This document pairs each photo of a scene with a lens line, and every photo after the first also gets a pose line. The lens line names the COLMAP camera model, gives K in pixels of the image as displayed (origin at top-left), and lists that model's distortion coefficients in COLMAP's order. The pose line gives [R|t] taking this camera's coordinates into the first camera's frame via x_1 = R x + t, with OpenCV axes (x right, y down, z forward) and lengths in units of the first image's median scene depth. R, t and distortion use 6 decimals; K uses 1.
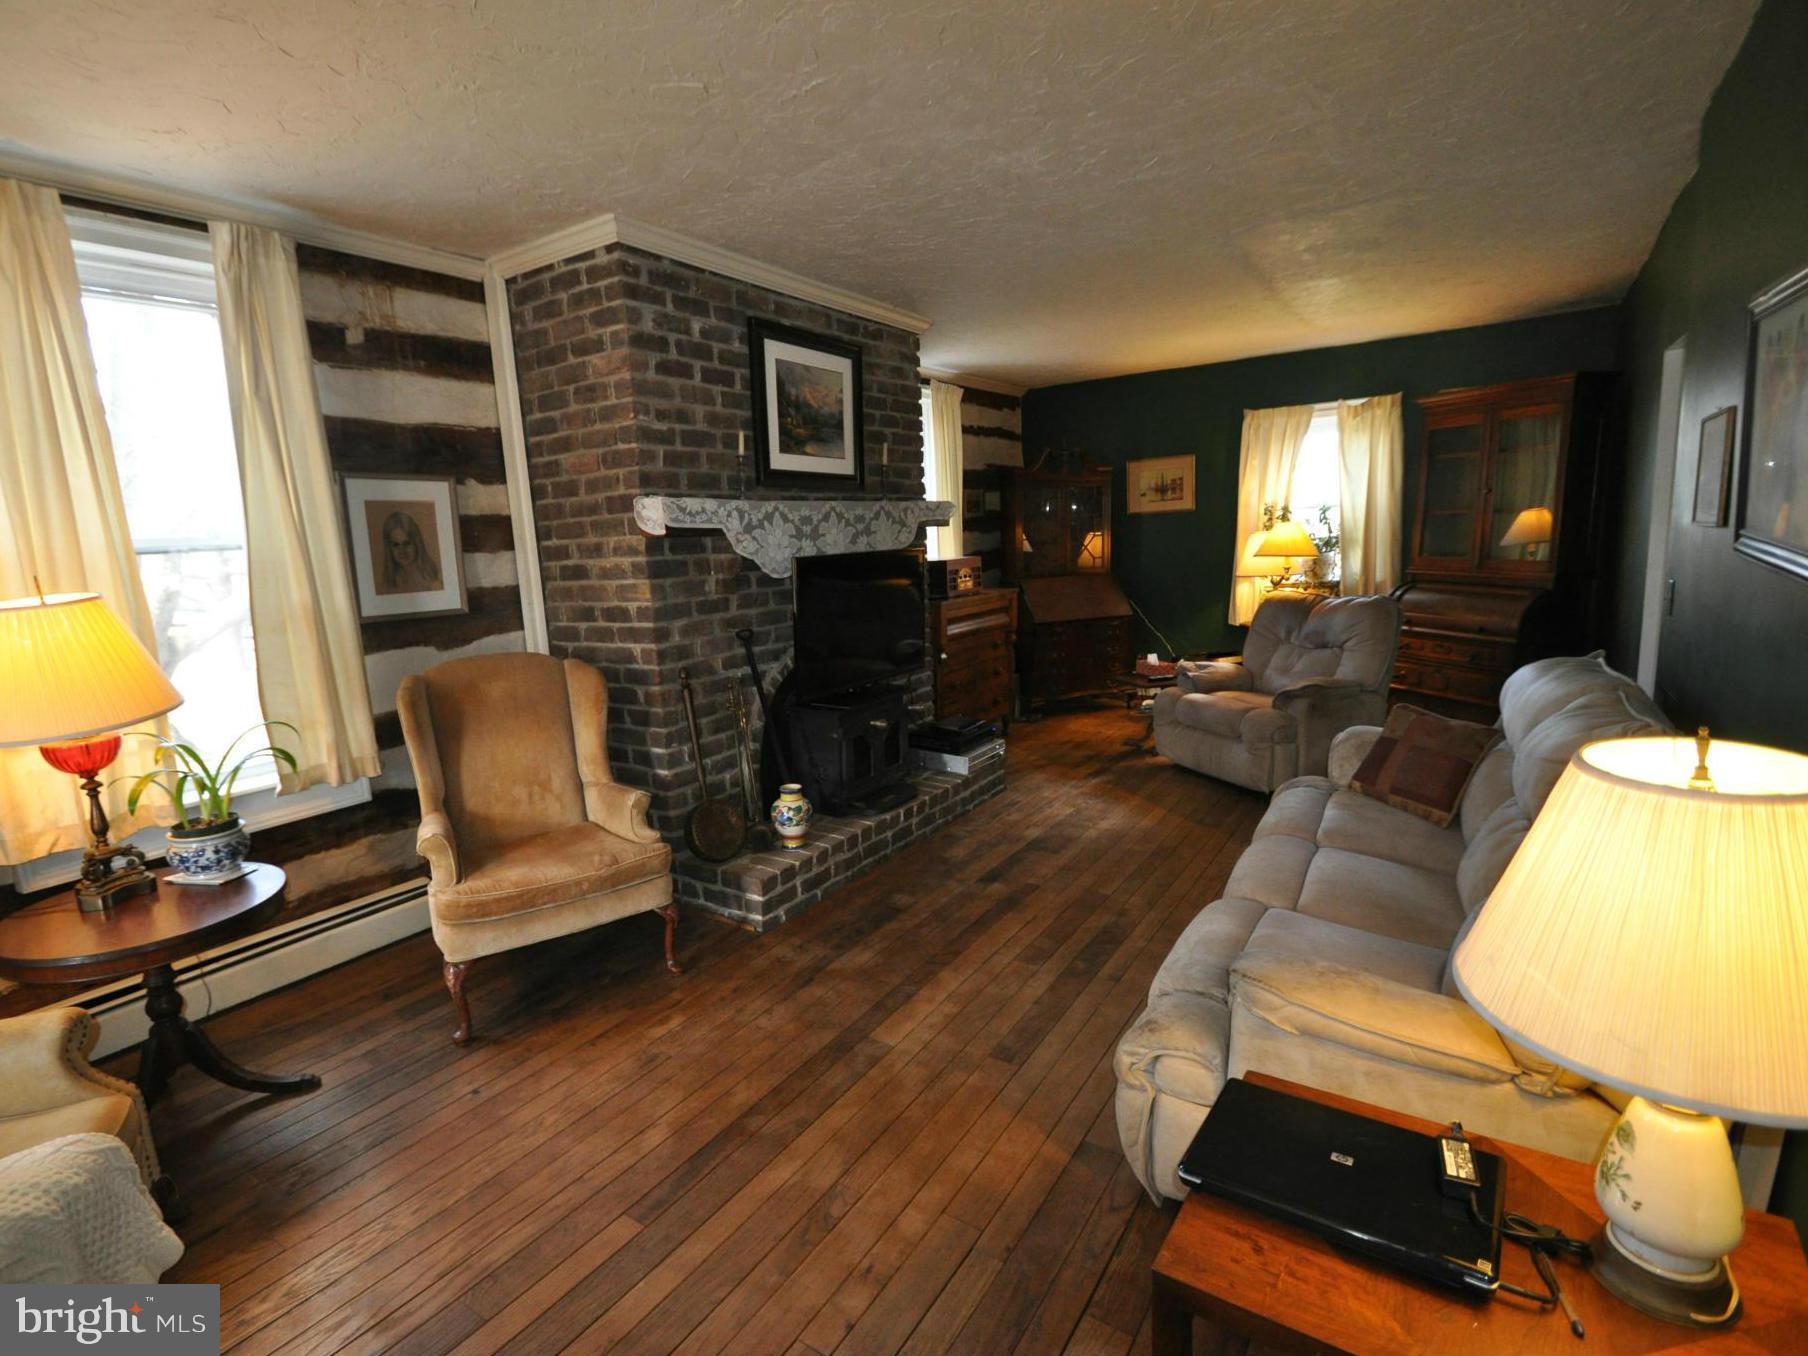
lens RADIAL K [[901.5, 0, 894.7], [0, 901.5, 686.0], [0, 0, 1]] dist [0.020828, -0.019991]
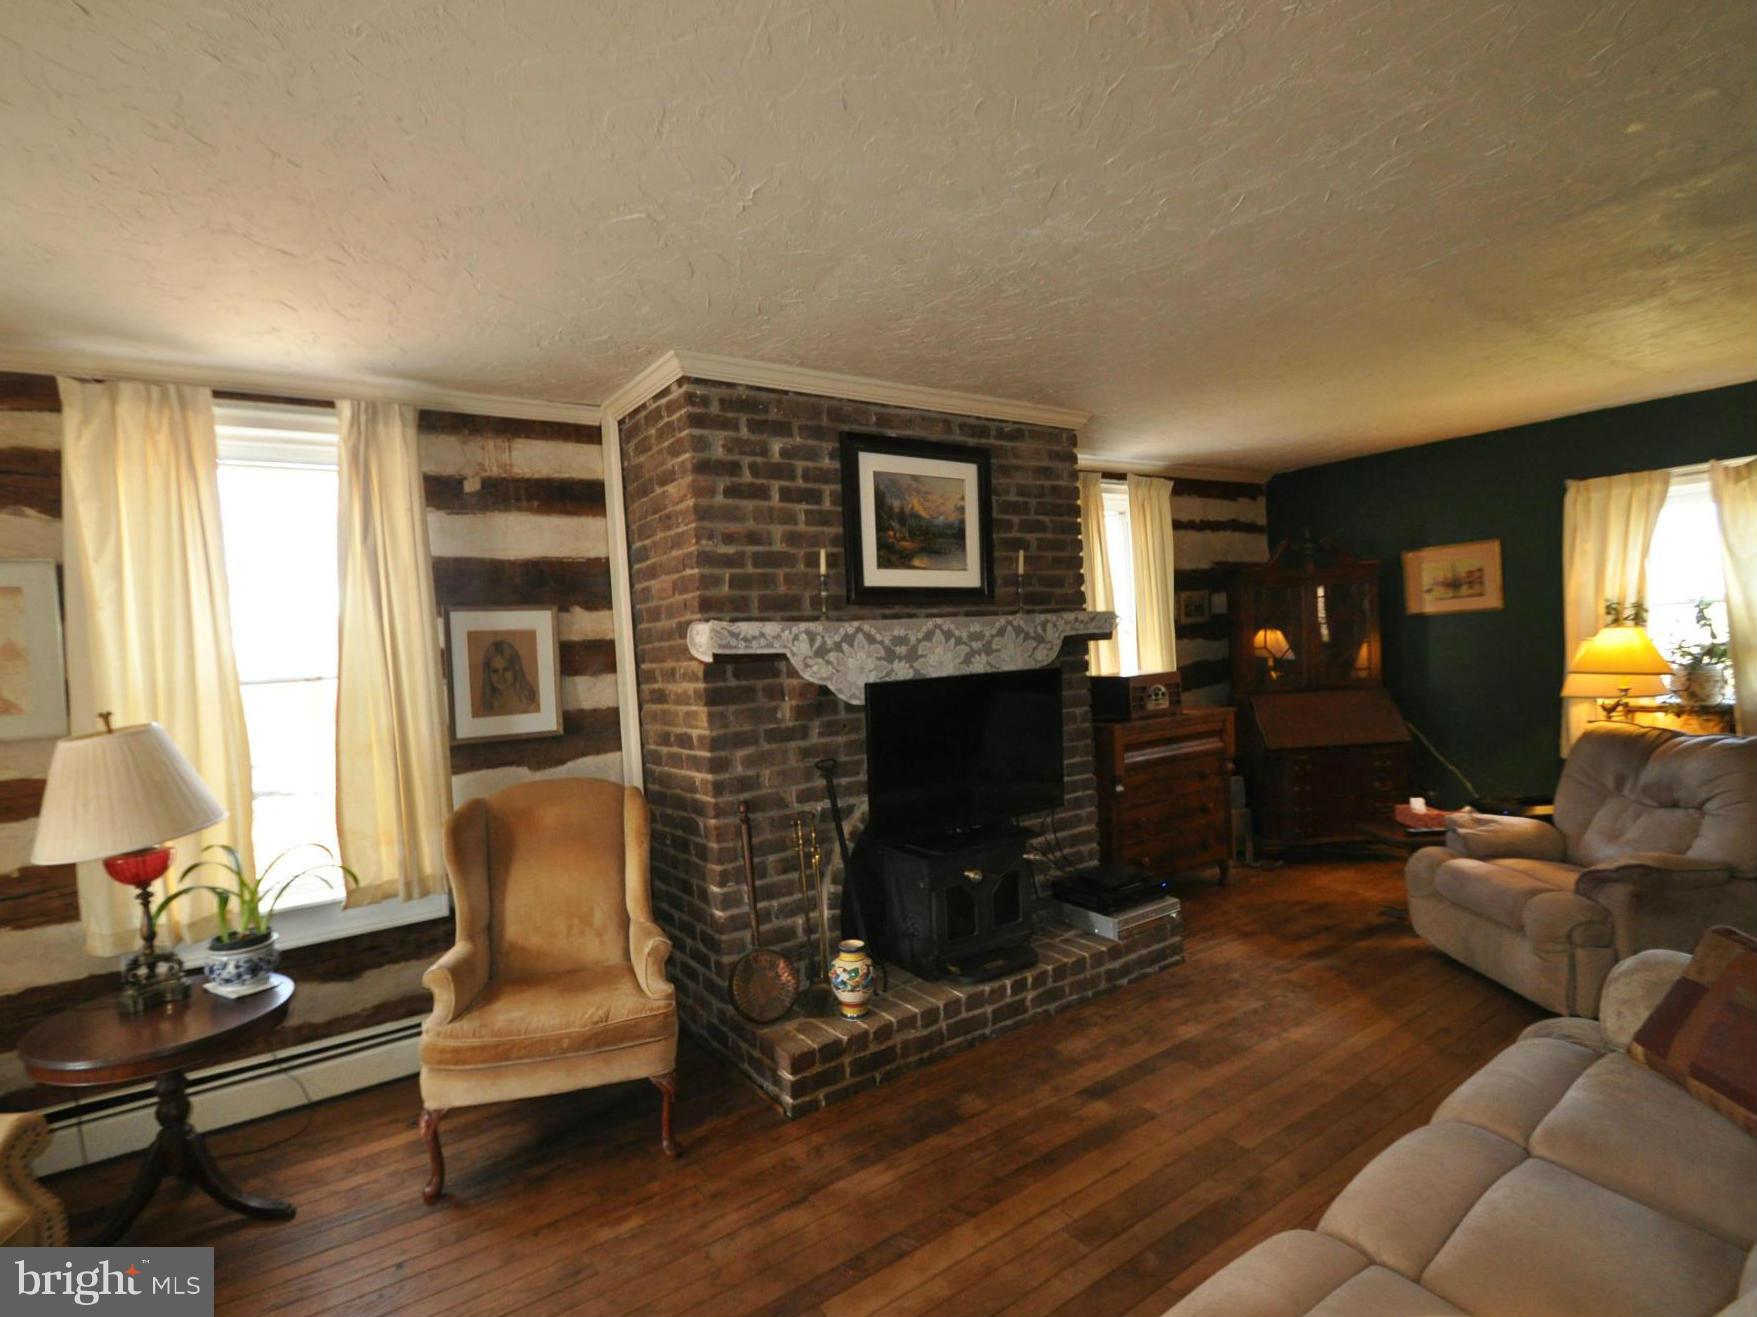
lens RADIAL K [[909.8, 0, 840.0], [0, 909.8, 666.2], [0, 0, 1]] dist [0.015380, -0.014822]
pose [[0.927186, 0.002086, -0.374596, 0.204259], [-0.050249, 0.991640, -0.118851, -0.049530], [0.371216, 0.129020, 0.919539, 0.149704]]
